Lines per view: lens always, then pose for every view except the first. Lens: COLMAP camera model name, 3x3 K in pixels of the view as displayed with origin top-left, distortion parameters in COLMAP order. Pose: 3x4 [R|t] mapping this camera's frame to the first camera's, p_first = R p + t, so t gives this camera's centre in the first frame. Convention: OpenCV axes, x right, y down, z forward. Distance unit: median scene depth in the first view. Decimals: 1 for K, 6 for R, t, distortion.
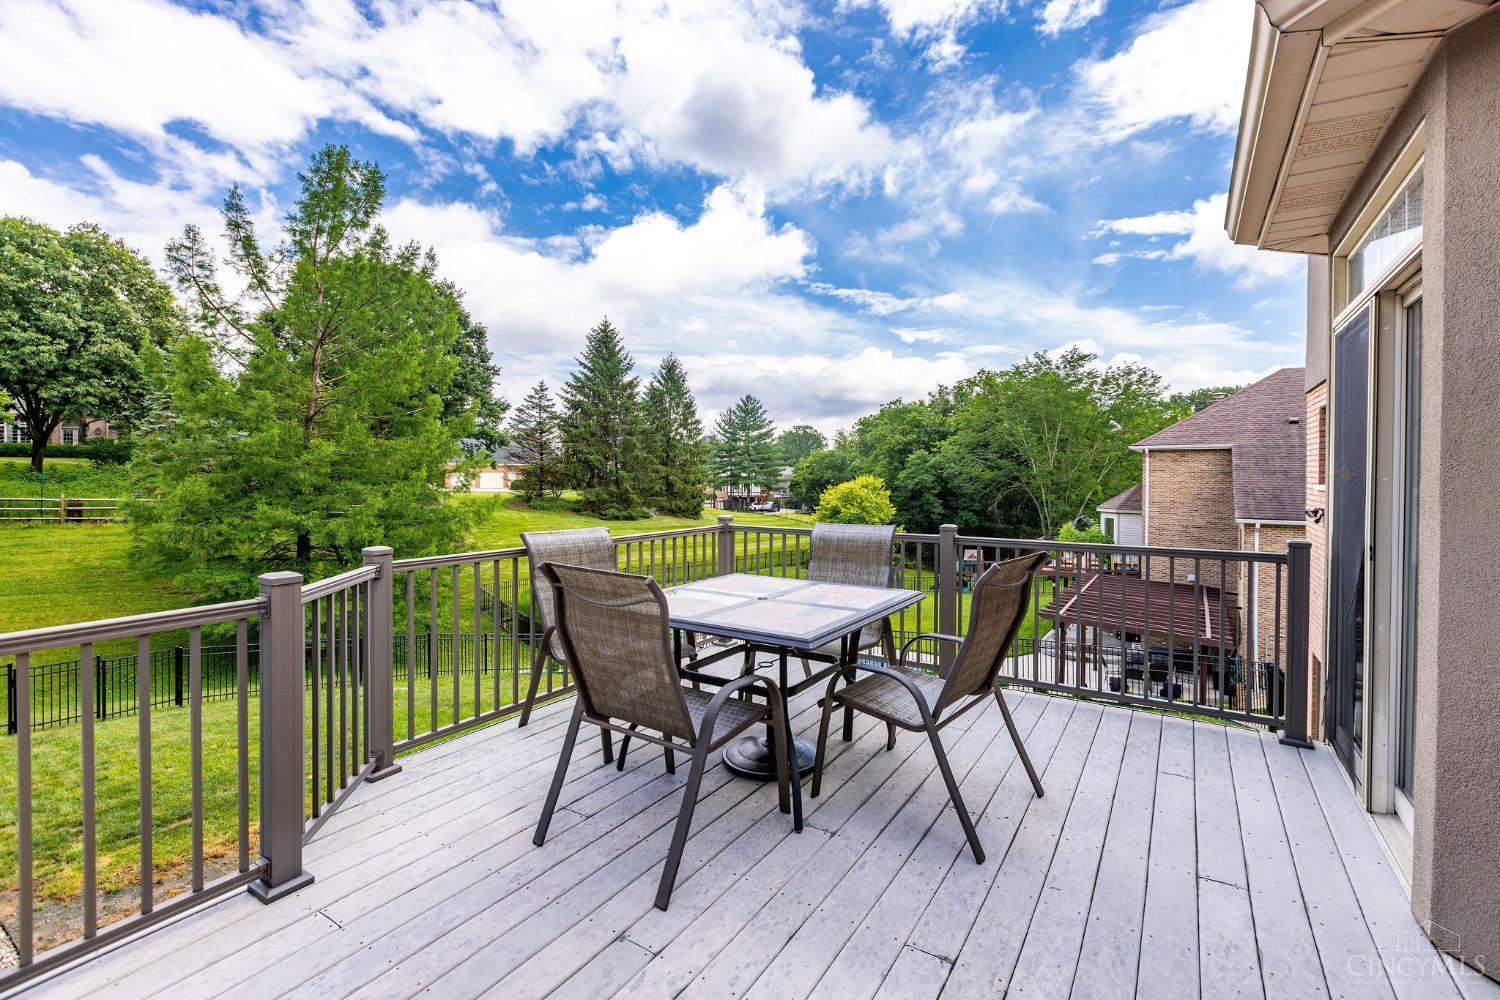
lens RADIAL K [[667.4, 0, 750.1], [0, 667.4, 479.5], [0, 0, 1]] dist [0.001303, -0.000038]
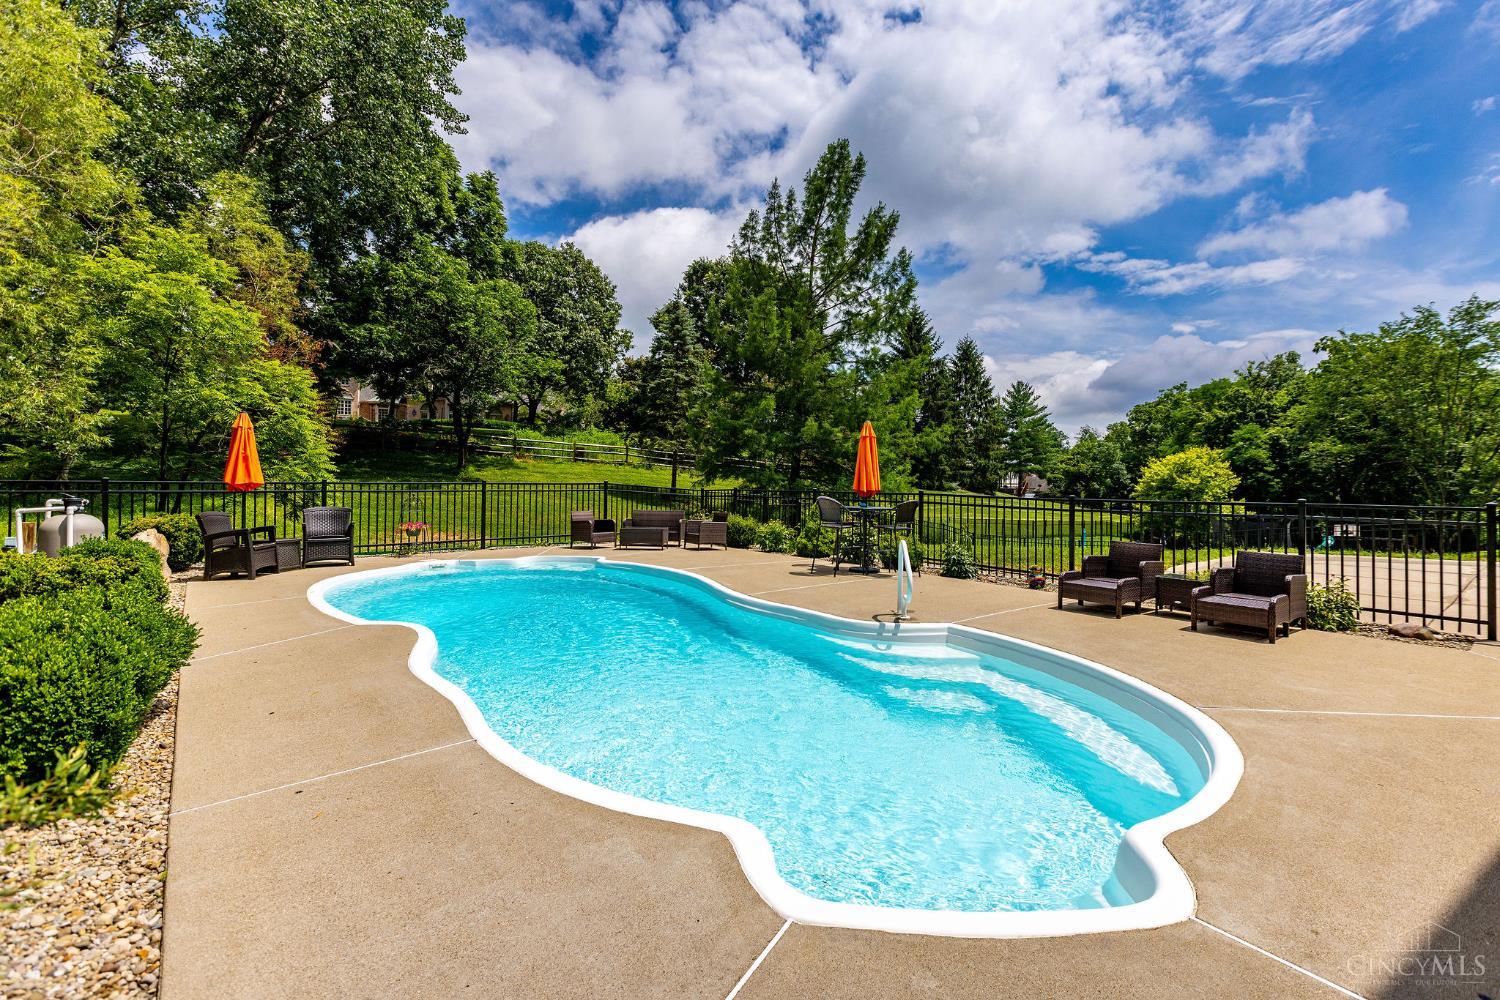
lens RADIAL K [[667.4, 0, 750.1], [0, 667.4, 479.5], [0, 0, 1]] dist [0.001303, -0.000038]
pose [[0.957855, 0.004703, -0.287212, -0.156036], [-0.009543, 0.999835, -0.015452, 0.058797], [0.287092, 0.017542, 0.957742, -0.087542]]
